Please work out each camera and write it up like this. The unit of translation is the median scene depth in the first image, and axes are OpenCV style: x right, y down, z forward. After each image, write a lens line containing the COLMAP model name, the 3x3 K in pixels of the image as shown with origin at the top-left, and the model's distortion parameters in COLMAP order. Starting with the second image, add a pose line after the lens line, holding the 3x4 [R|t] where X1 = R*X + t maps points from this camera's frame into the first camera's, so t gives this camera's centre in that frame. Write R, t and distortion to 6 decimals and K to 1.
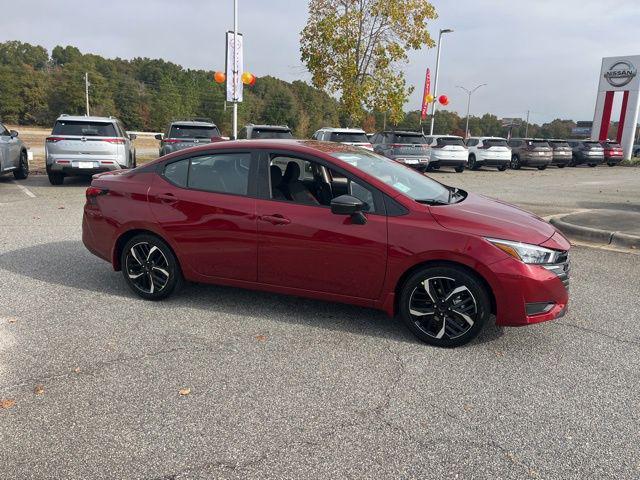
lens RADIAL K [[485.2, 0, 320.0], [0, 485.2, 240.0], [0, 0, 1]] dist [0.075026, -0.101695]
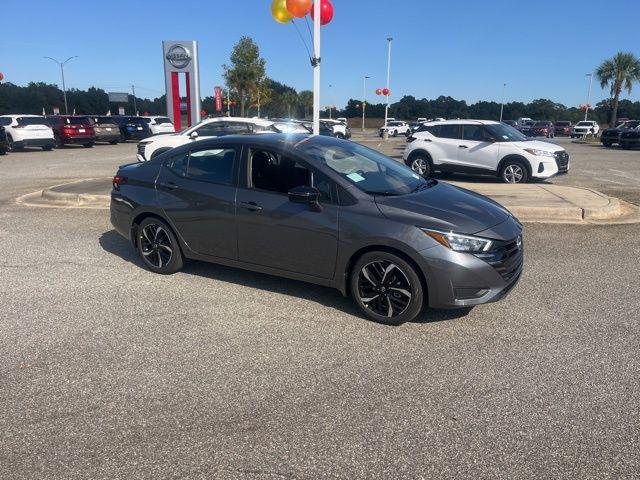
lens RADIAL K [[480.2, 0, 323.6], [0, 480.2, 241.9], [0, 0, 1]] dist [0.075922, -0.100499]
pose [[0.738383, -0.192311, 0.646380, 0.064259], [0.156296, 0.981181, 0.113378, 0.018718], [-0.656020, 0.017310, 0.754545, -0.117676]]
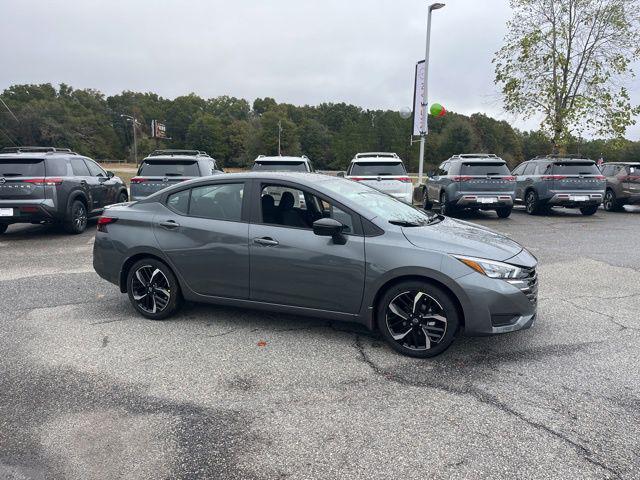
lens RADIAL K [[482.5, 0, 320.1], [0, 482.5, 243.0], [0, 0, 1]] dist [0.079205, -0.107950]
pose [[0.940477, 0.024721, -0.338957, -0.030703], [-0.046471, 0.997337, -0.056202, -0.011882], [0.336665, 0.068608, 0.939122, 0.056296]]
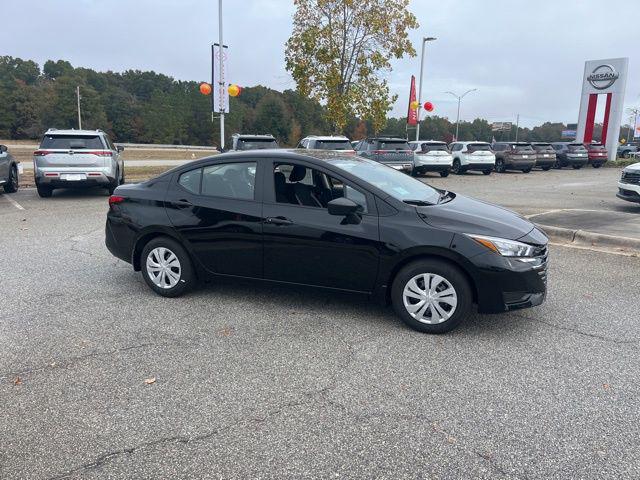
lens RADIAL K [[482.5, 0, 320.1], [0, 482.5, 243.0], [0, 0, 1]] dist [0.079205, -0.107950]
pose [[0.999689, -0.023082, 0.009395, 0.011718], [0.023160, 0.999698, -0.008266, 0.002089], [-0.009202, 0.008481, 0.999922, -0.011697]]
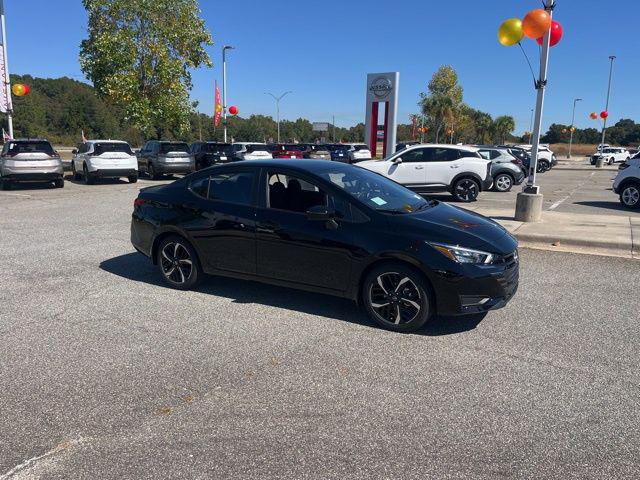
lens RADIAL K [[480.2, 0, 323.6], [0, 480.2, 241.9], [0, 0, 1]] dist [0.075922, -0.100499]
pose [[0.934478, -0.094602, 0.343223, 0.048264], [0.095271, 0.995339, 0.014953, 0.016413], [-0.343038, 0.018725, 0.939135, -0.107134]]
